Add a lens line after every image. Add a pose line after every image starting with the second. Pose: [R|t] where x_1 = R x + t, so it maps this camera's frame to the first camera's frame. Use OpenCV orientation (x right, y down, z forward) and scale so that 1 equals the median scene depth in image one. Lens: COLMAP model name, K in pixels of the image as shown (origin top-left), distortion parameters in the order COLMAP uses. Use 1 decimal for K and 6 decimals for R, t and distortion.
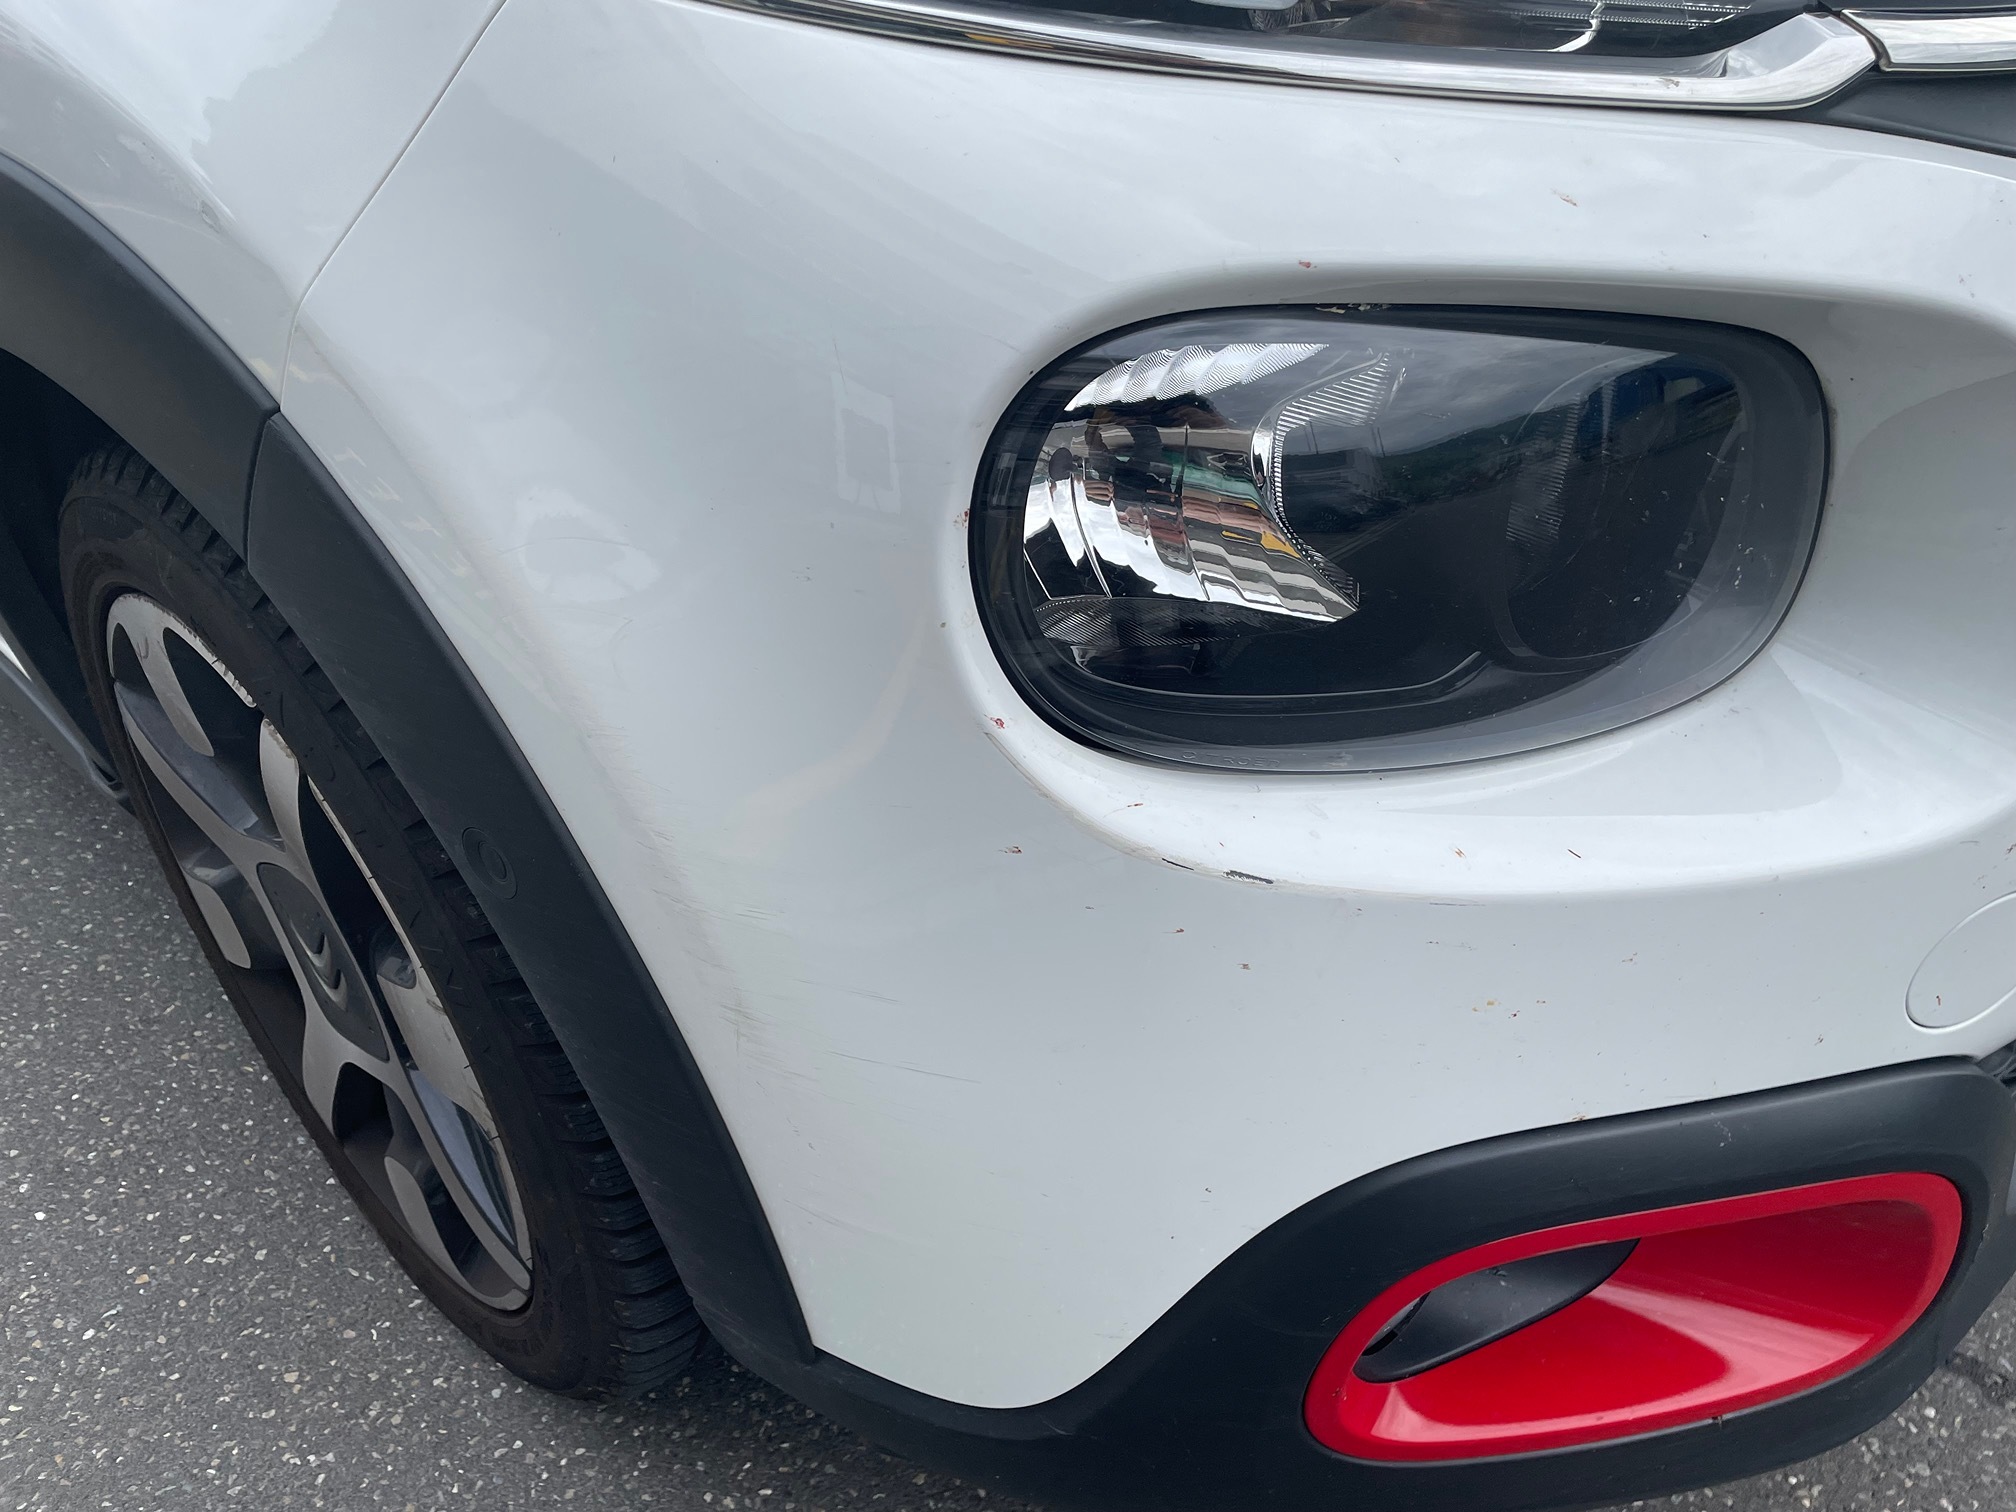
lens RADIAL K [[1550.1, 0, 991.9], [0, 1550.1, 768.5], [0, 0, 1]] dist [0.088846, -0.115607]
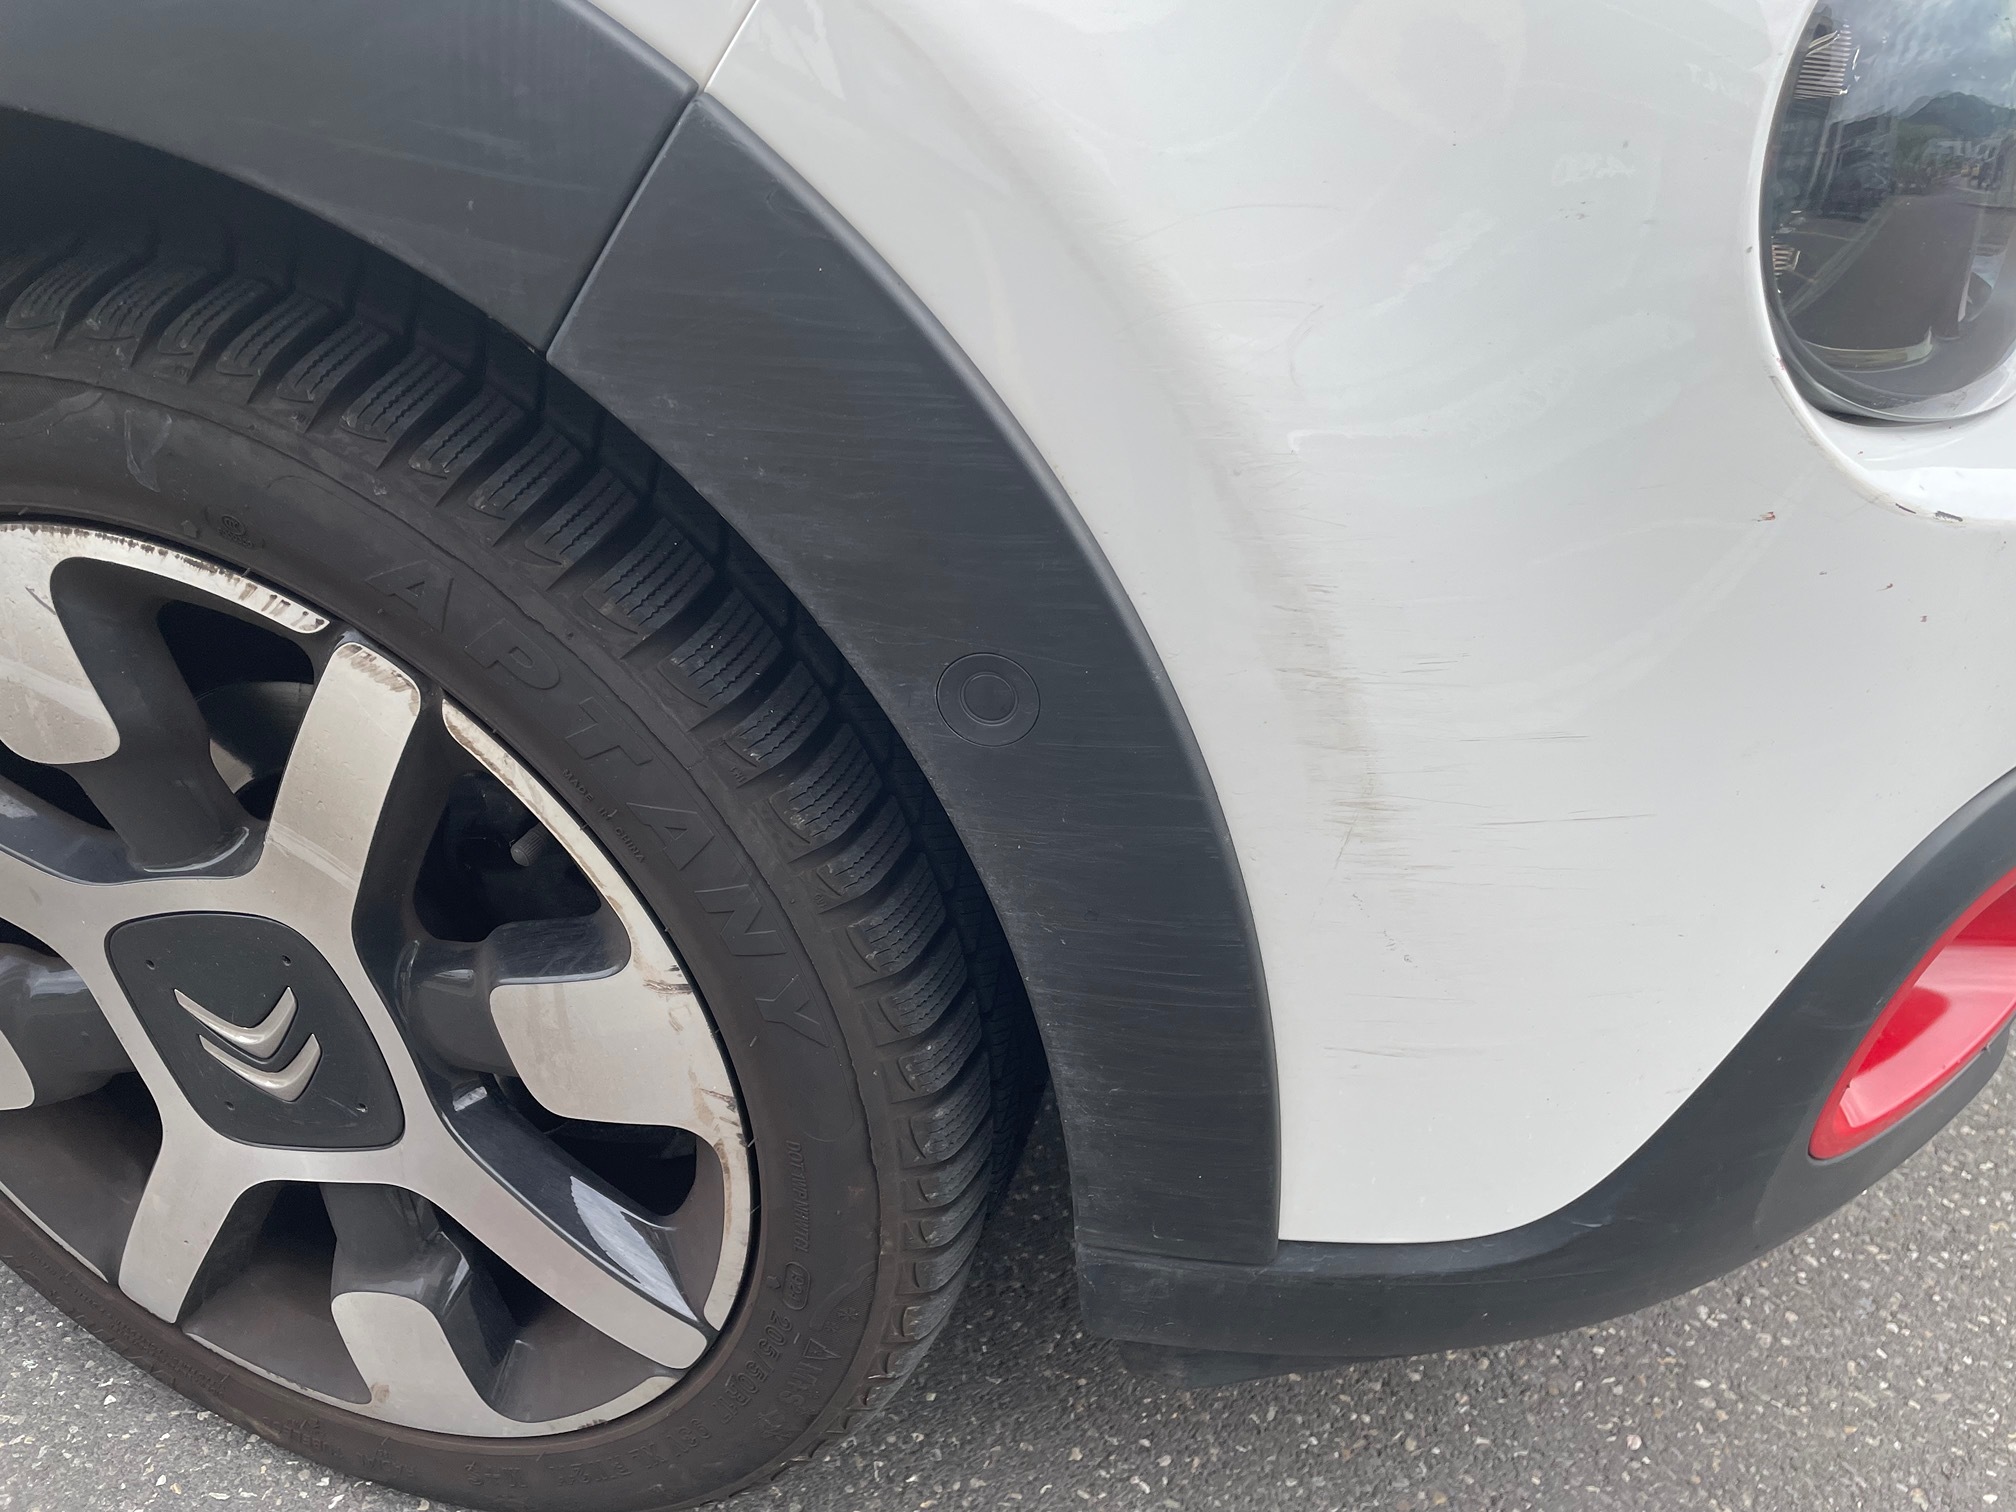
lens RADIAL K [[1552.3, 0, 1009.9], [0, 1552.3, 763.2], [0, 0, 1]] dist [0.100150, -0.136811]
pose [[0.883646, -0.164391, 0.438344, -0.694038], [0.179219, 0.983779, 0.007660, 0.093211], [-0.432493, 0.071791, 0.898775, 0.322439]]
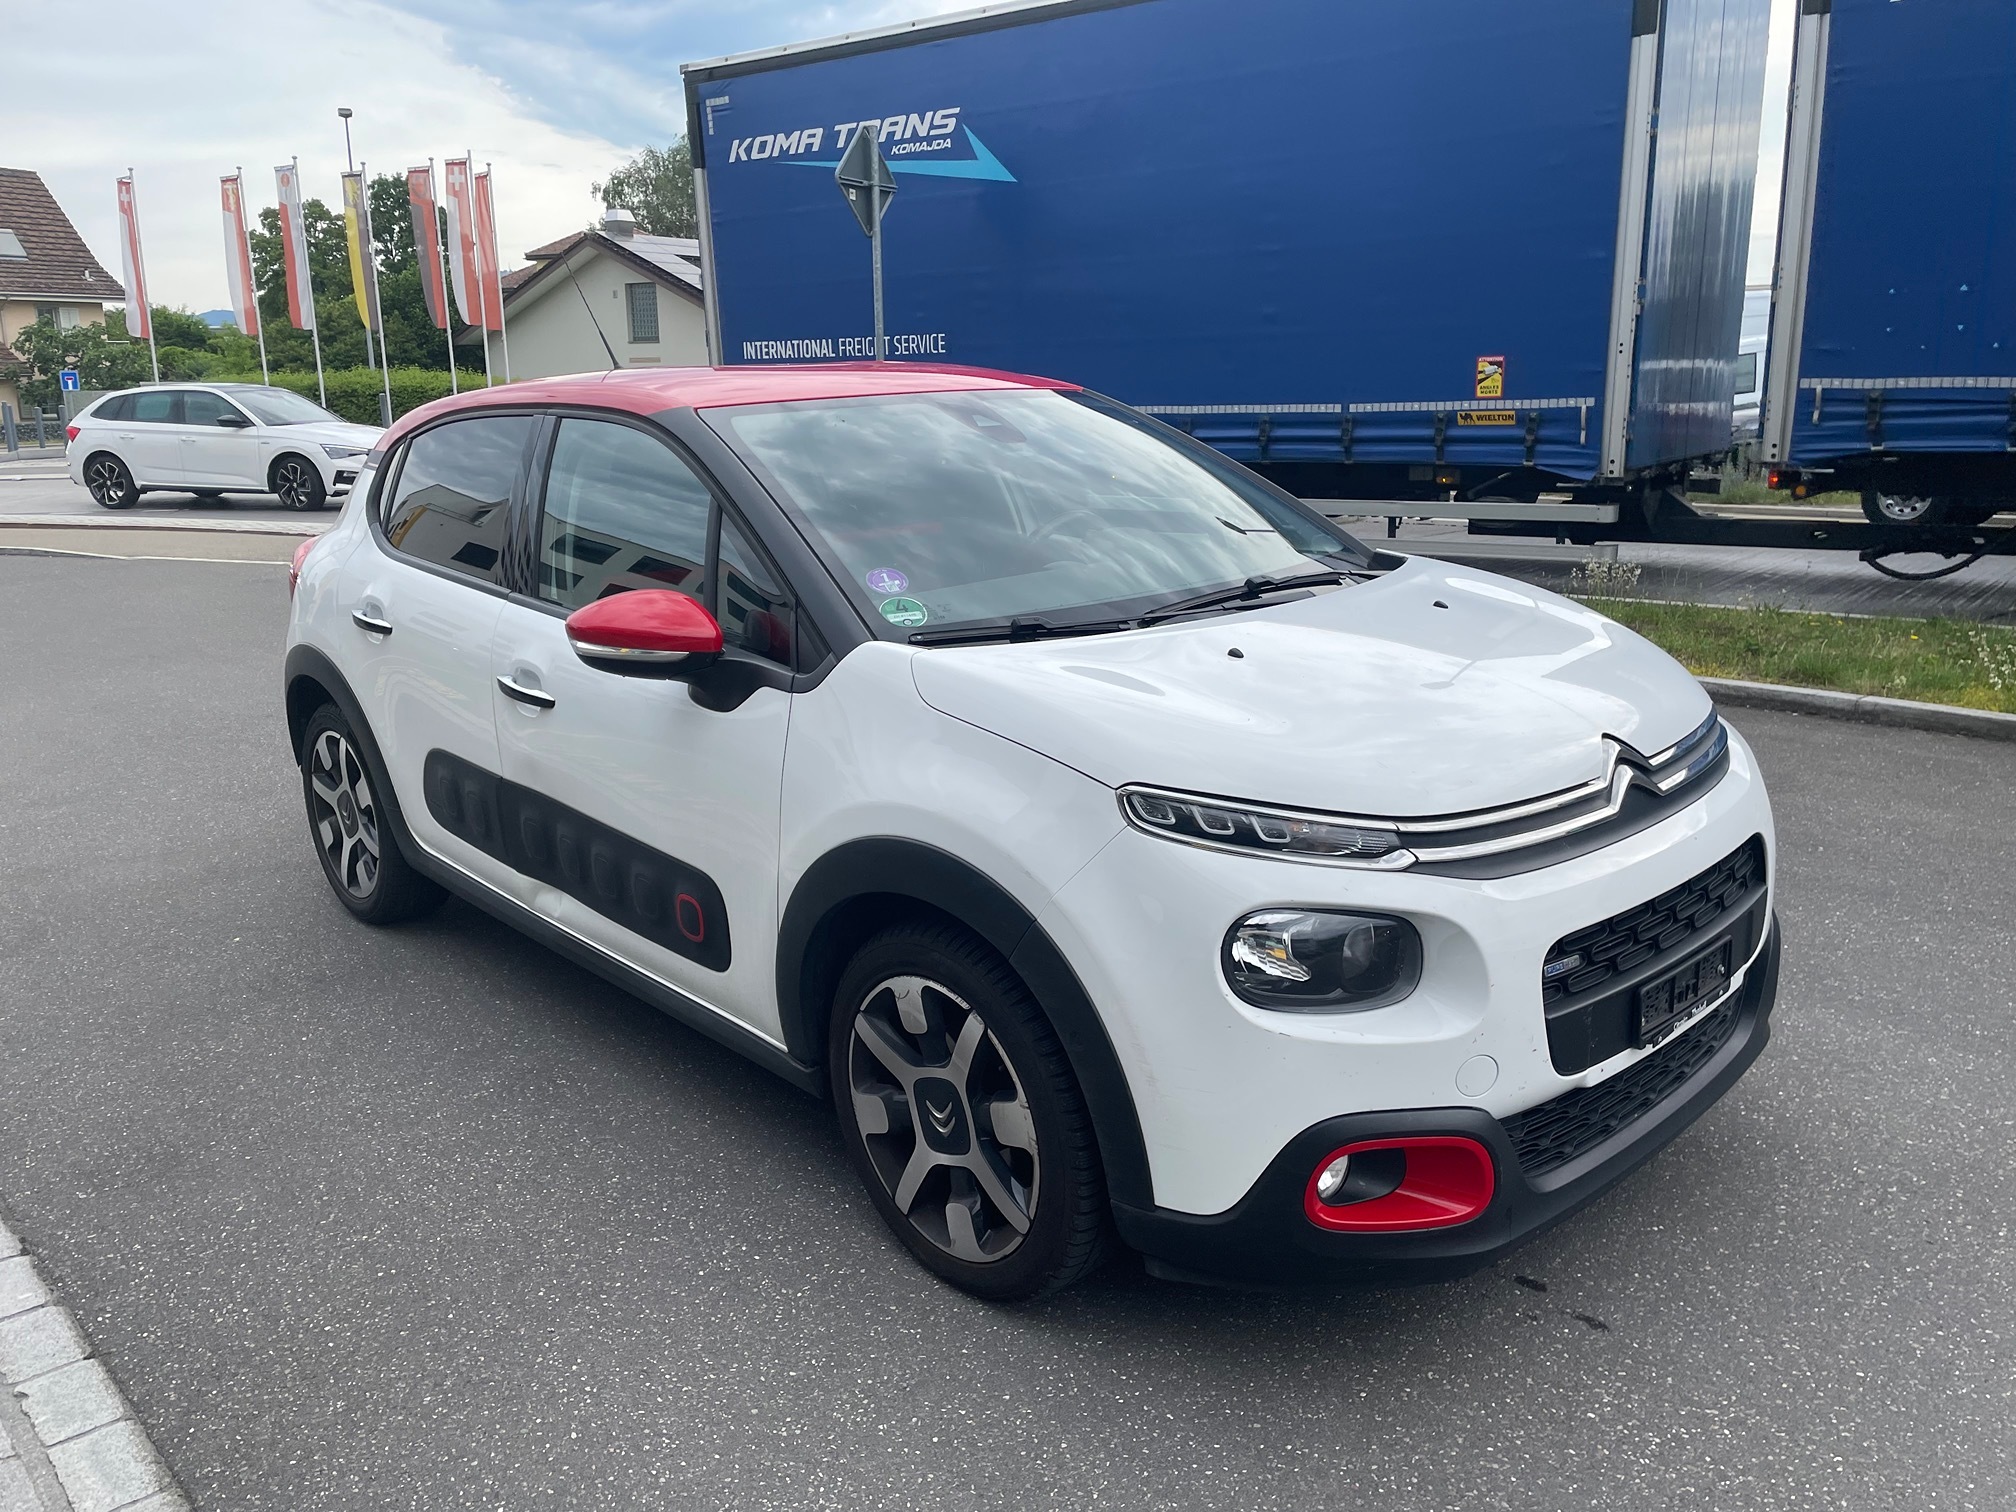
lens RADIAL K [[1550.1, 0, 991.9], [0, 1550.1, 768.5], [0, 0, 1]] dist [0.088846, -0.115607]
pose [[0.998872, 0.030379, -0.036482, -0.433580], [-0.040172, 0.950374, -0.308504, 0.626618], [0.025299, 0.309622, 0.950523, -2.863265]]
